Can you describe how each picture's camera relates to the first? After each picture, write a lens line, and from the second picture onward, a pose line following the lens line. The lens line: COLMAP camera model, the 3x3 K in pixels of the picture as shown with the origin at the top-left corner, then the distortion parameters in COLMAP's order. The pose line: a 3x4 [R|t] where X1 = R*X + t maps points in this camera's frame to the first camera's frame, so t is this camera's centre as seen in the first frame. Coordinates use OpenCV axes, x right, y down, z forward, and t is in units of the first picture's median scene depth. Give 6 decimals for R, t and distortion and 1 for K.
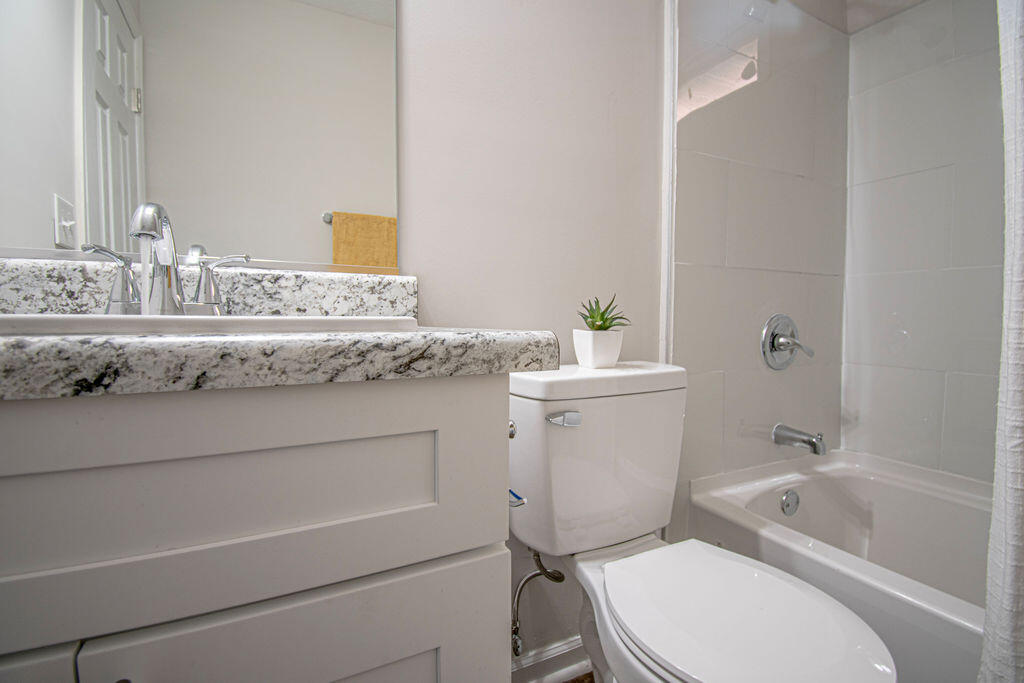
lens RADIAL K [[462.2, 0, 509.1], [0, 462.2, 341.1], [0, 0, 1]] dist [0.030151, -0.038863]
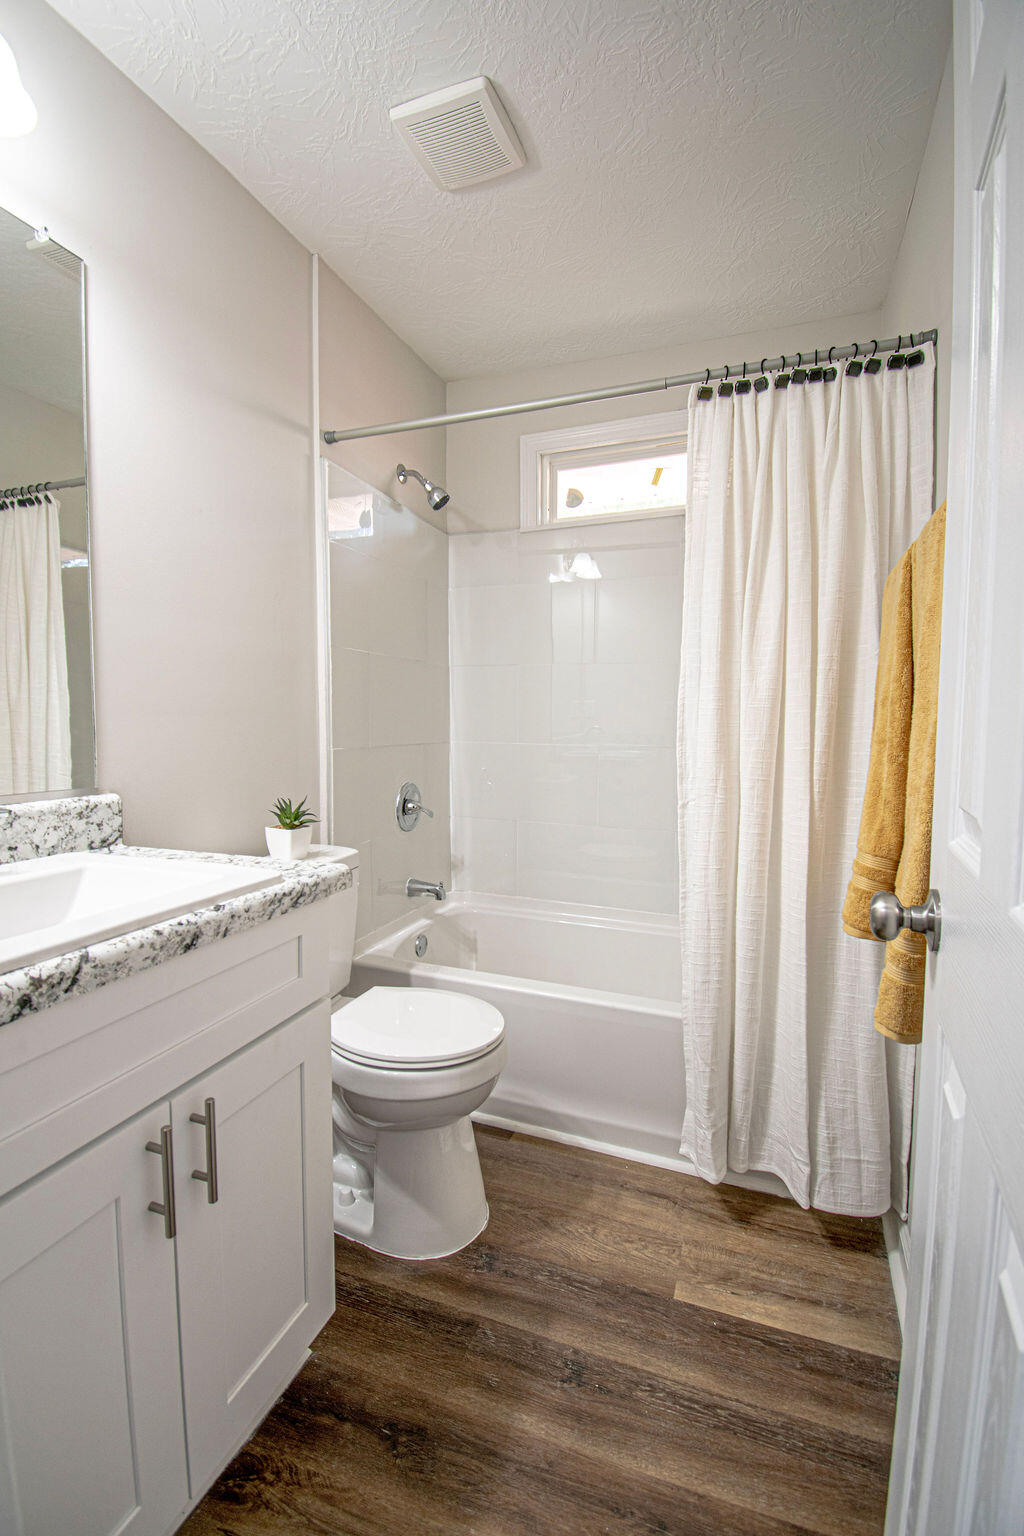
lens RADIAL K [[693.3, 0, 506.2], [0, 693.3, 730.1], [0, 0, 1]] dist [0.030151, -0.038863]
pose [[0.737334, -0.011605, 0.675429, -0.543633], [0.032421, 0.999308, -0.018223, -0.204139], [-0.674750, 0.035335, 0.737200, -0.595018]]
